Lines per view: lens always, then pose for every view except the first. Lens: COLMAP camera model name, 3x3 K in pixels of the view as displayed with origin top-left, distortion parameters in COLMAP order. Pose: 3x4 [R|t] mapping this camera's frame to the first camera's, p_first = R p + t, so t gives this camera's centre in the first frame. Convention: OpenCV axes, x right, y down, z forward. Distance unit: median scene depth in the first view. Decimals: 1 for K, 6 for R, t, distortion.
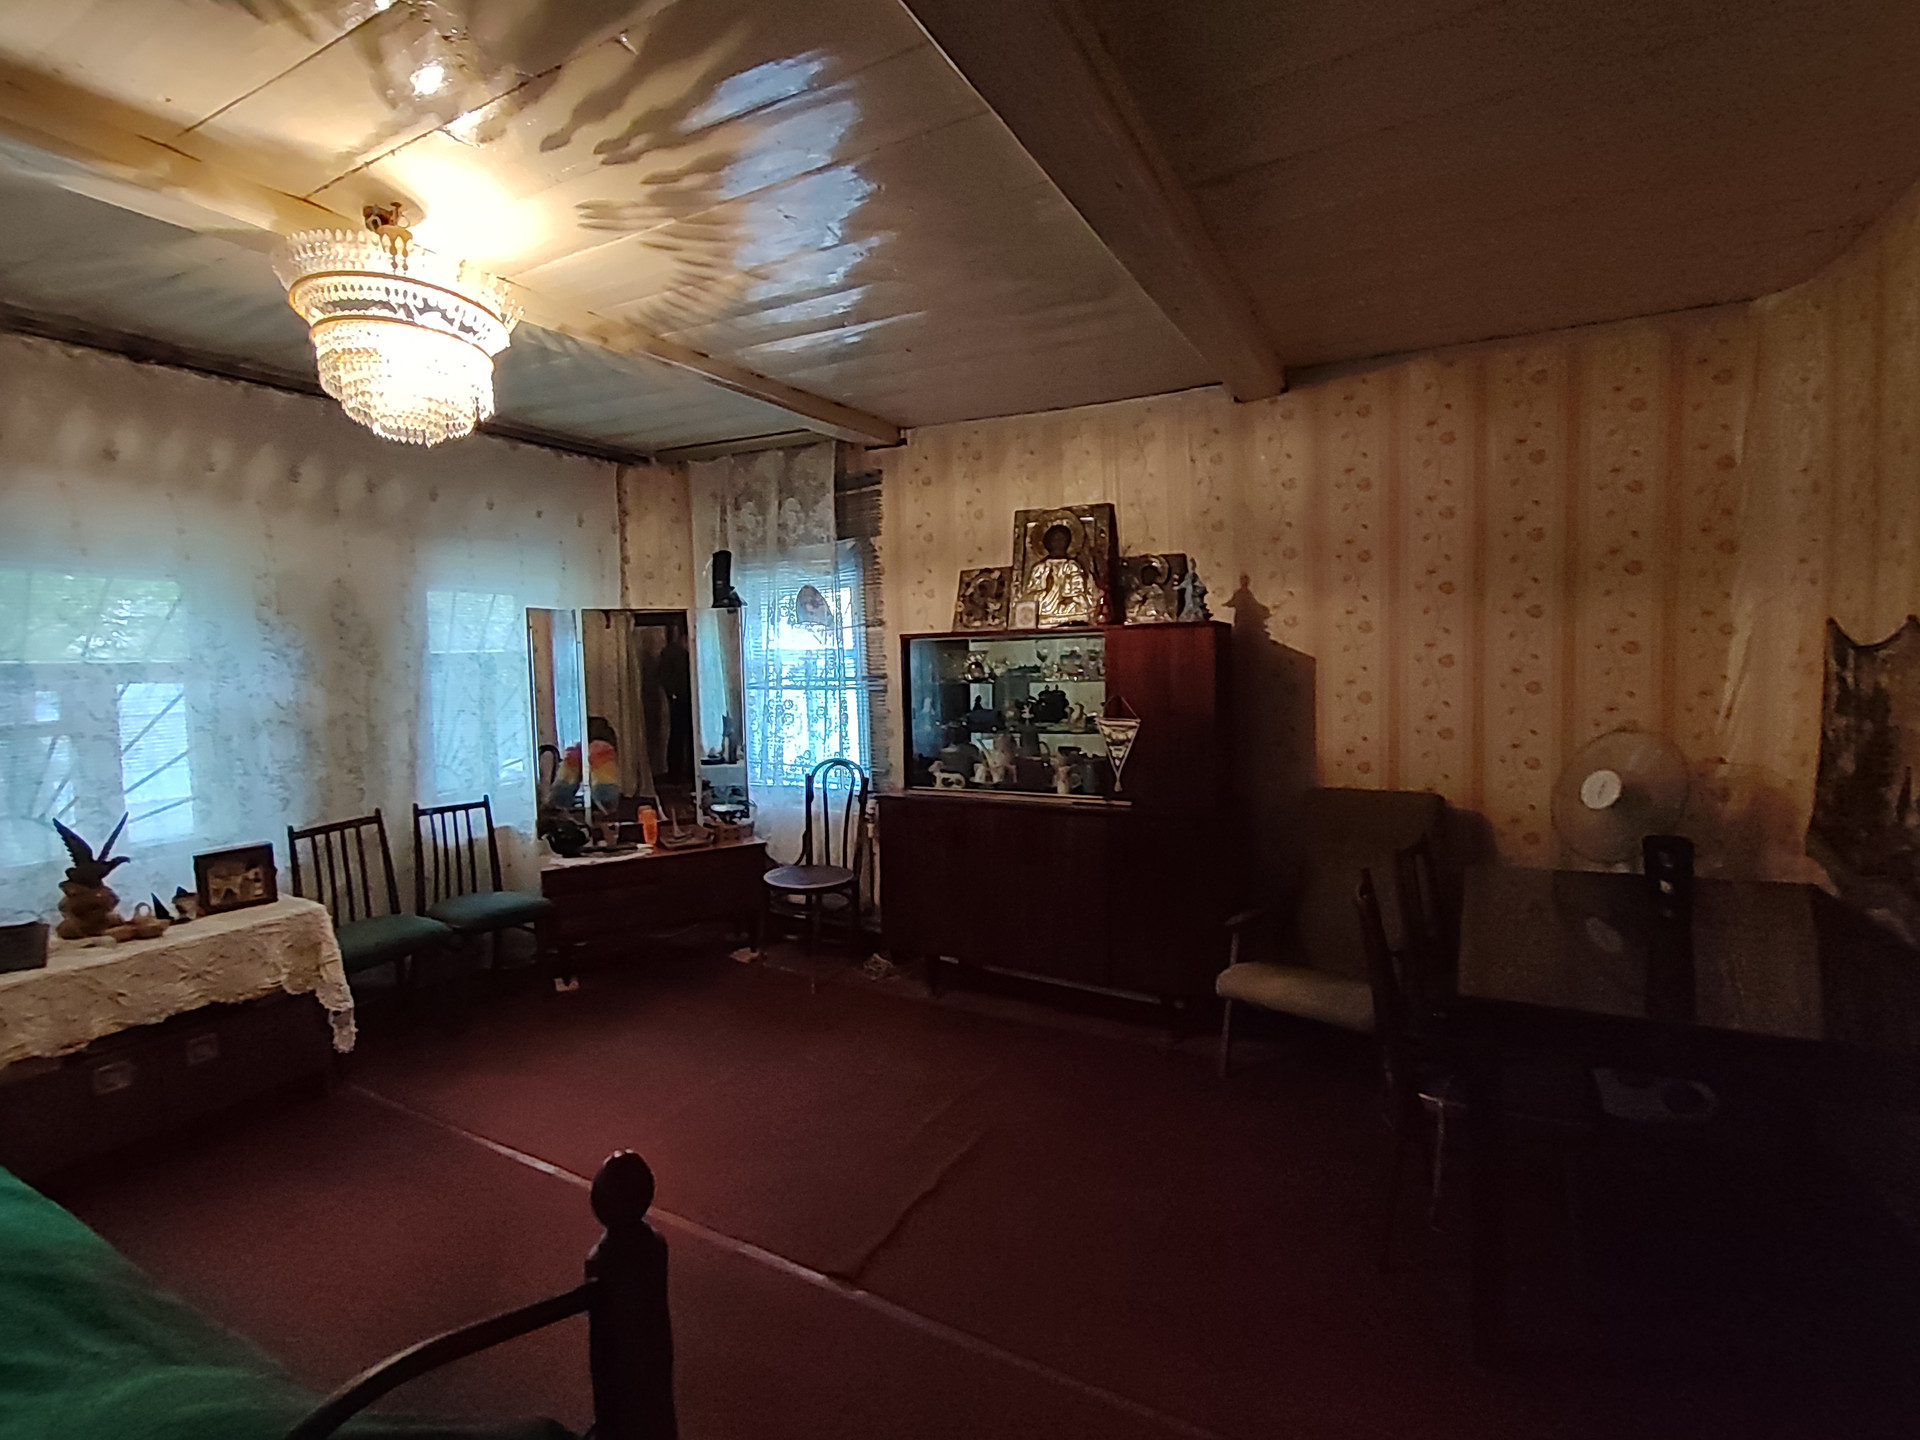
lens RADIAL K [[888.6, 0, 939.4], [0, 888.6, 697.5], [0, 0, 1]] dist [-0.021906, 0.015083]
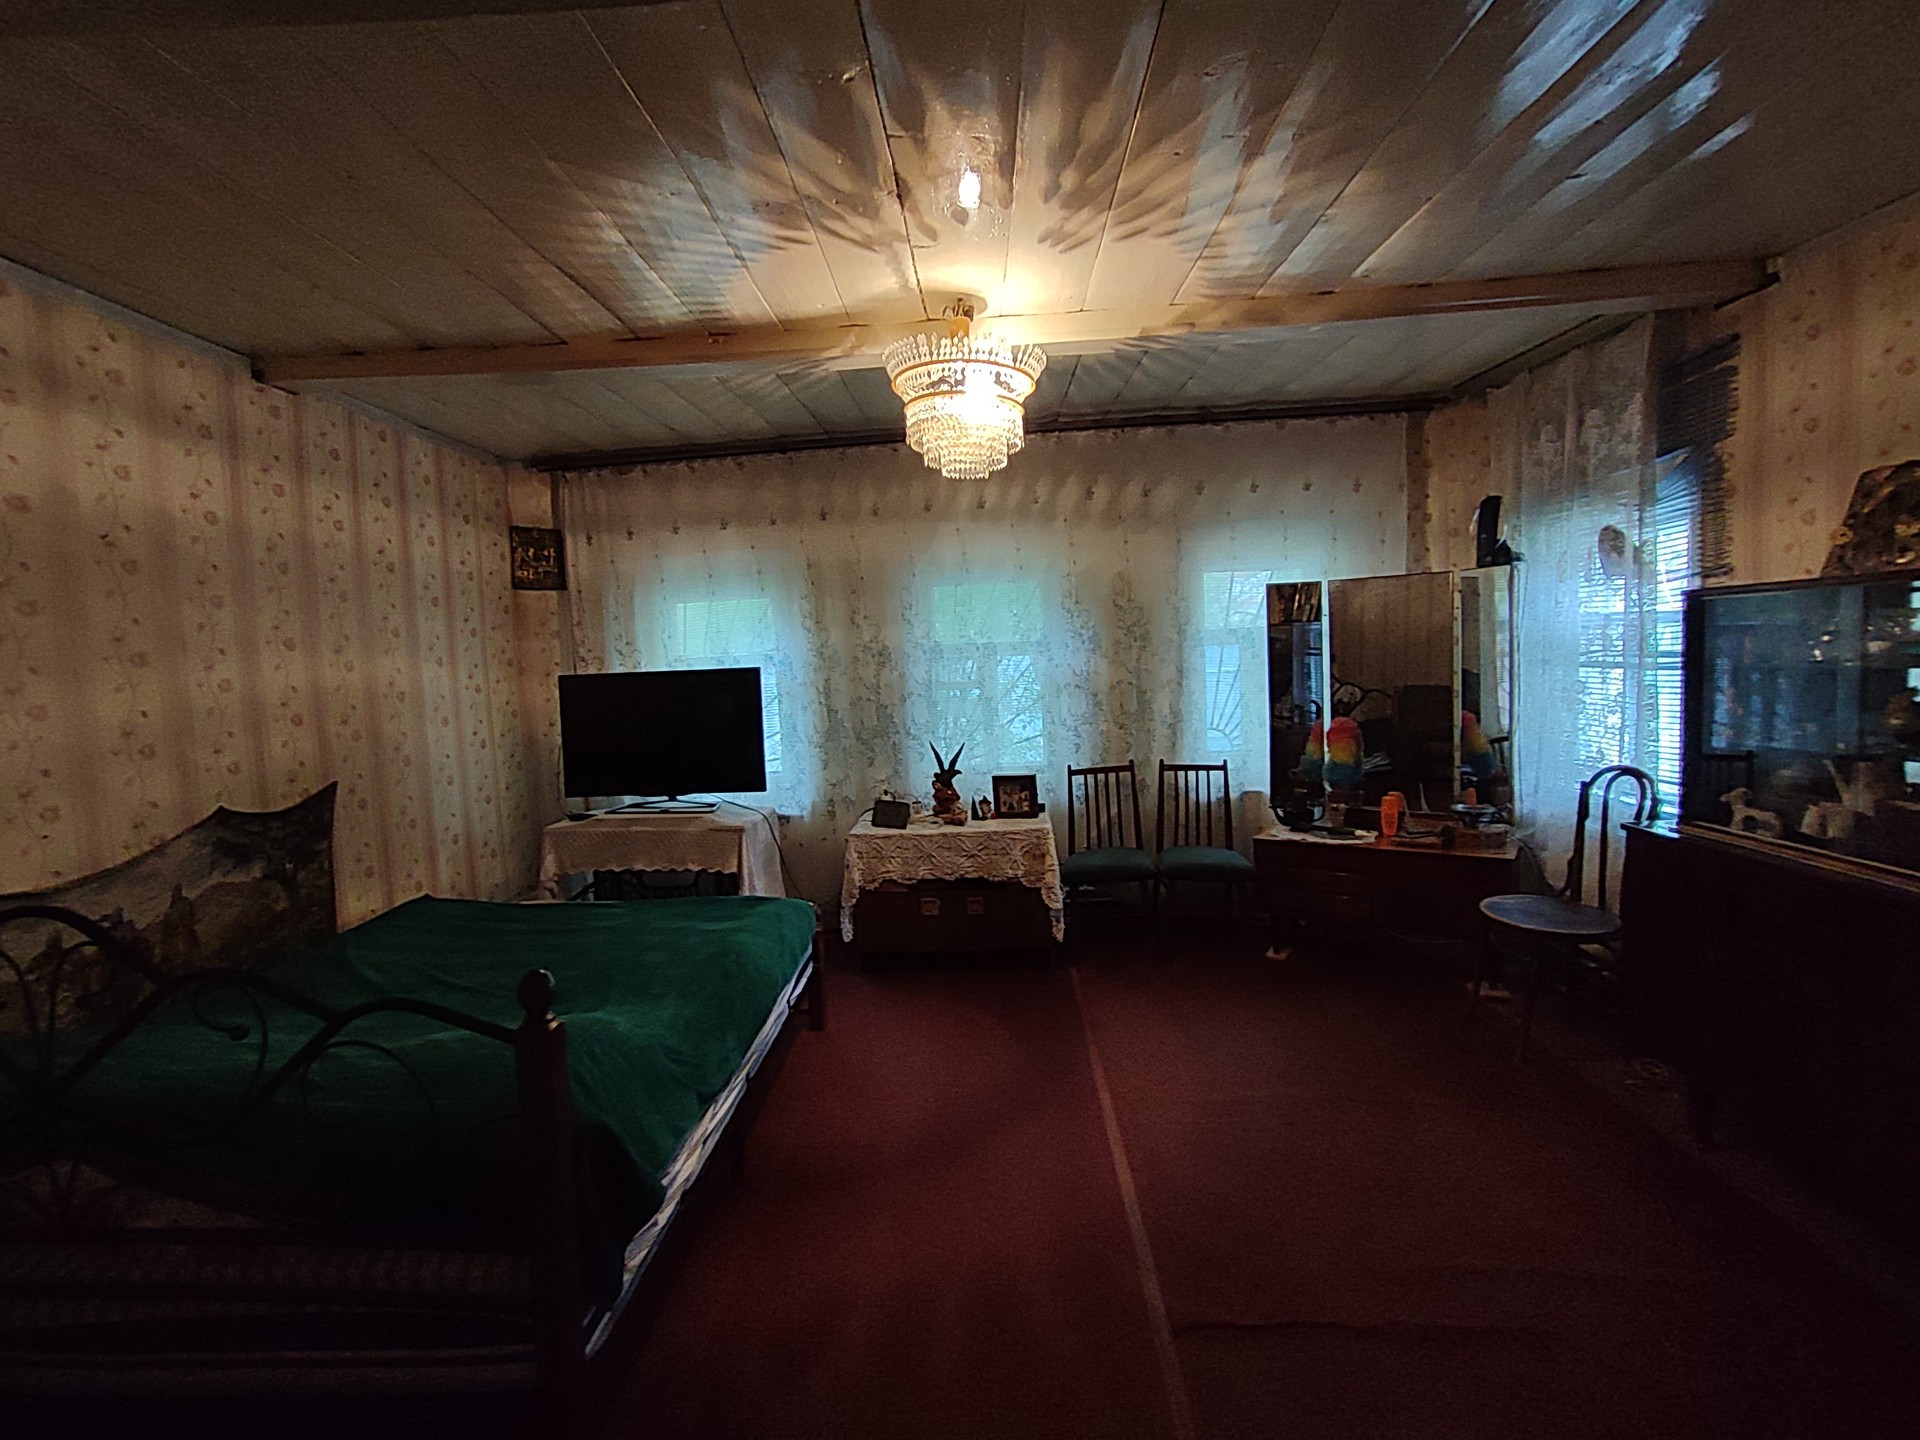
lens RADIAL K [[888.6, 0, 939.4], [0, 888.6, 697.5], [0, 0, 1]] dist [-0.021906, 0.015083]
pose [[0.429070, 0.052657, -0.901735, 0.322867], [-0.012322, 0.998548, 0.052447, -0.019238], [0.903187, -0.011392, 0.429096, 0.218429]]
